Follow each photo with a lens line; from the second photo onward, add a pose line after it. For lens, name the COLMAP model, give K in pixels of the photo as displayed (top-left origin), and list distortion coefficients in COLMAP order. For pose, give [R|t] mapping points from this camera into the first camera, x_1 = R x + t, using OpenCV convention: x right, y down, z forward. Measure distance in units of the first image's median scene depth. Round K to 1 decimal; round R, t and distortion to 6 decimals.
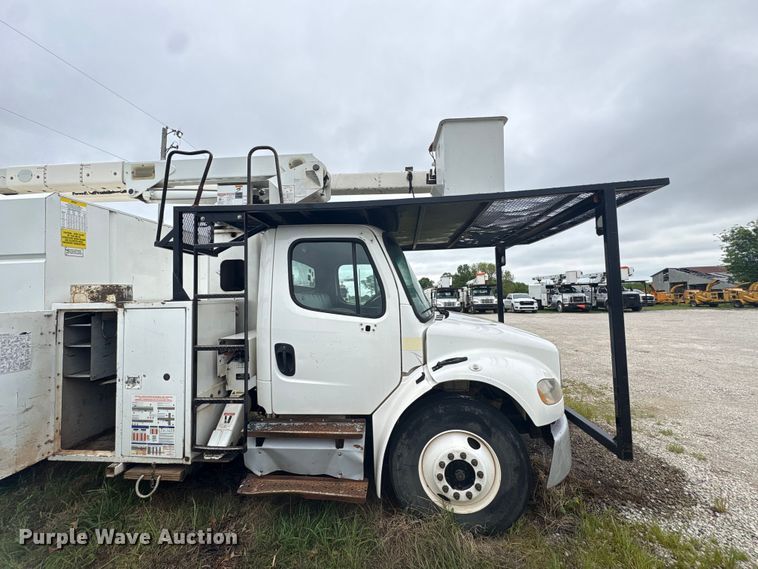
lens RADIAL K [[303.8, 0, 378.5], [0, 303.8, 283.2], [0, 0, 1]] dist [-0.002181, 0.000815]
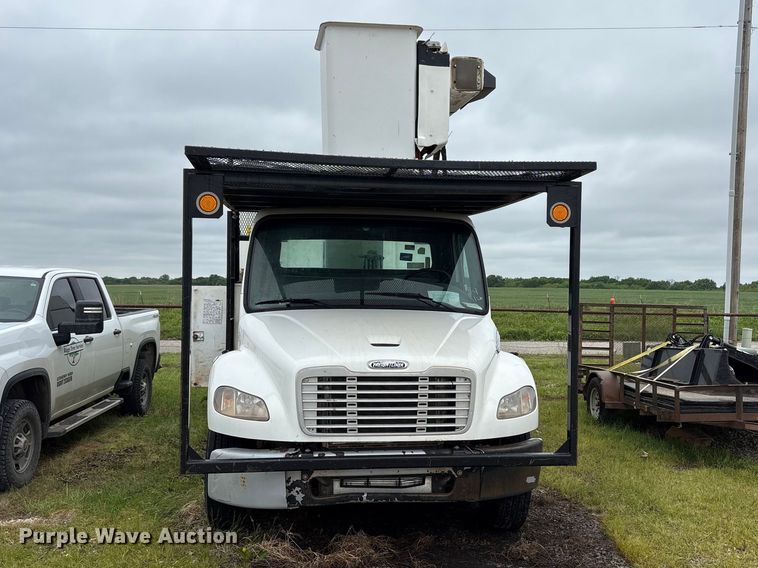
lens RADIAL K [[805.1, 0, 404.4], [0, 805.1, 278.7], [0, 0, 1]] dist [0.052704, 0.000000]
pose [[0.209939, 0.026678, -0.977350, 2.823236], [0.026185, 0.999116, 0.032897, -0.050481], [0.977364, -0.032499, 0.209055, 0.996827]]
